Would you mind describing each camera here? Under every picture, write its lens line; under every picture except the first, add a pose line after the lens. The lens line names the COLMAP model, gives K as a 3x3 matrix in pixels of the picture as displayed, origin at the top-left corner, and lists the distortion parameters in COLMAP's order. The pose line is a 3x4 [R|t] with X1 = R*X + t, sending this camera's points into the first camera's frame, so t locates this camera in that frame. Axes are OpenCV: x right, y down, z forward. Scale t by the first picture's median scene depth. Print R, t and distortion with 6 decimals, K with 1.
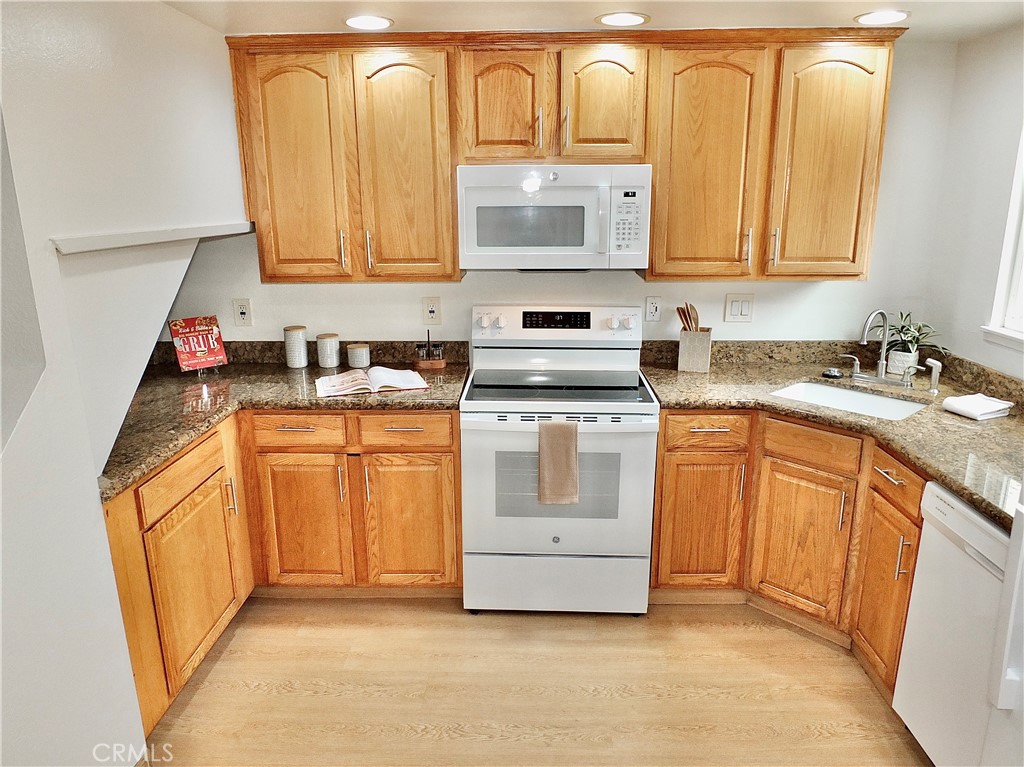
lens RADIAL K [[707.7, 0, 512.0], [0, 707.7, 383.5], [0, 0, 1]] dist [-0.027987, 0.000595]
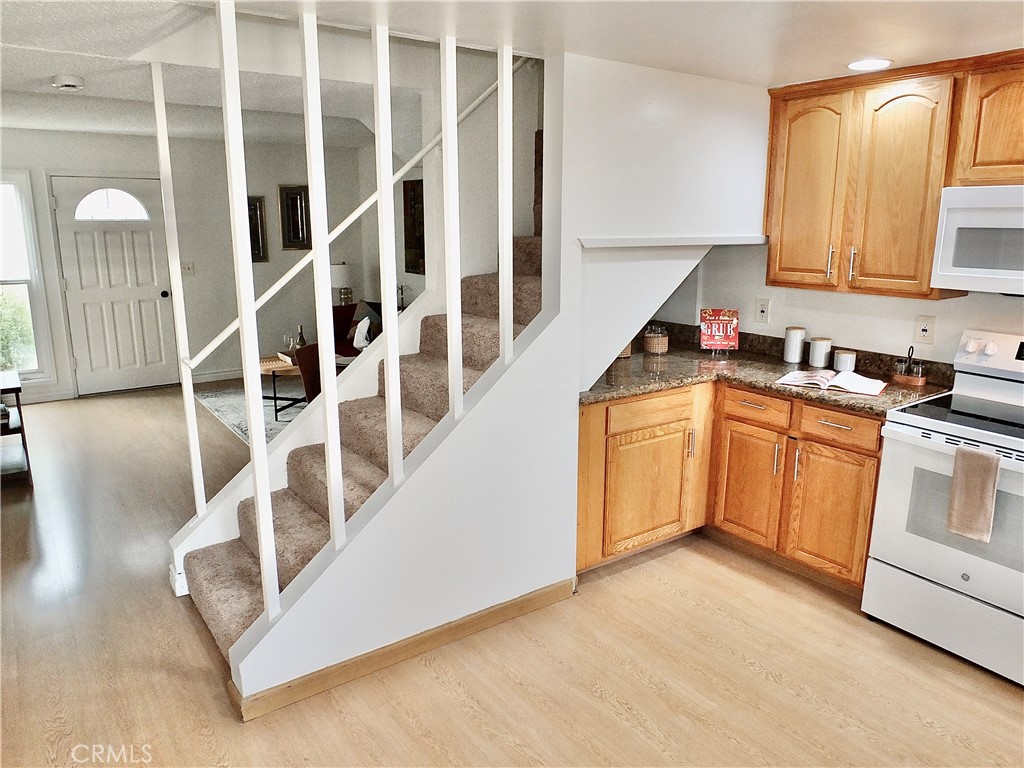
lens RADIAL K [[707.7, 0, 512.0], [0, 707.7, 384.0], [0, 0, 1]] dist [-0.027987, 0.000595]
pose [[0.604907, 0.186443, -0.774162, 0.371038], [-0.205862, 0.975768, 0.074143, 0.023796], [0.769226, 0.114521, 0.628631, -0.087009]]
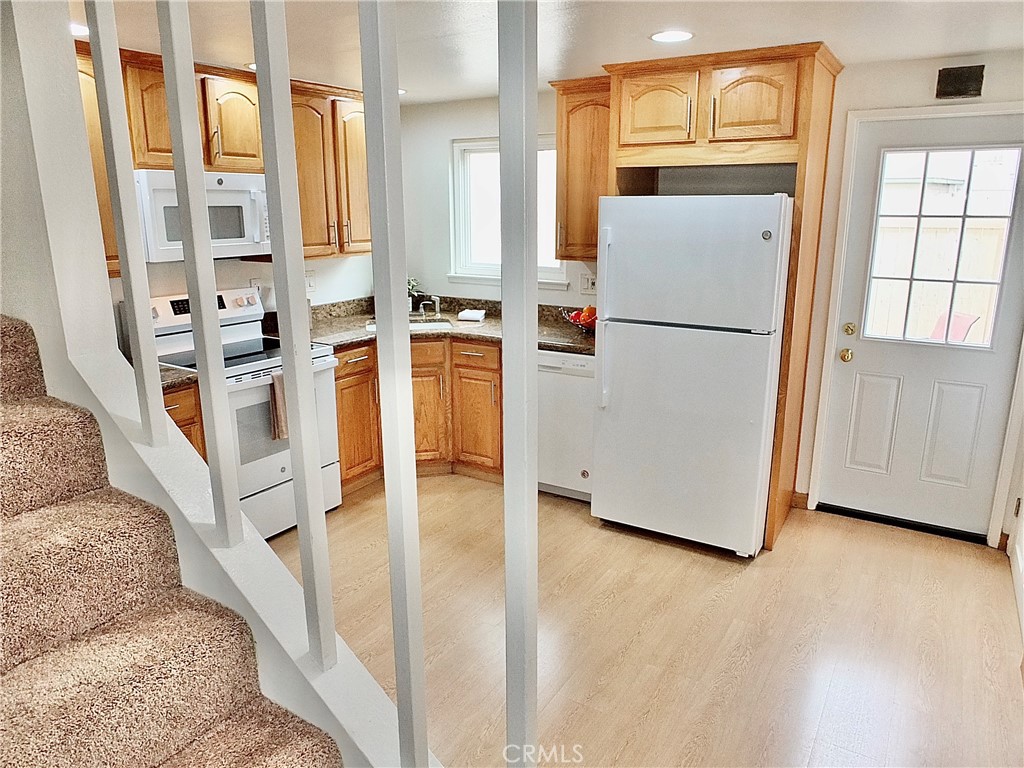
lens RADIAL K [[707.7, 0, 512.0], [0, 707.7, 384.0], [0, 0, 1]] dist [-0.027987, 0.000595]
pose [[0.500789, -0.206894, 0.840479, -0.759083], [0.216781, 0.970046, 0.109622, 0.023620], [-0.837984, 0.127303, 0.530639, -0.029716]]
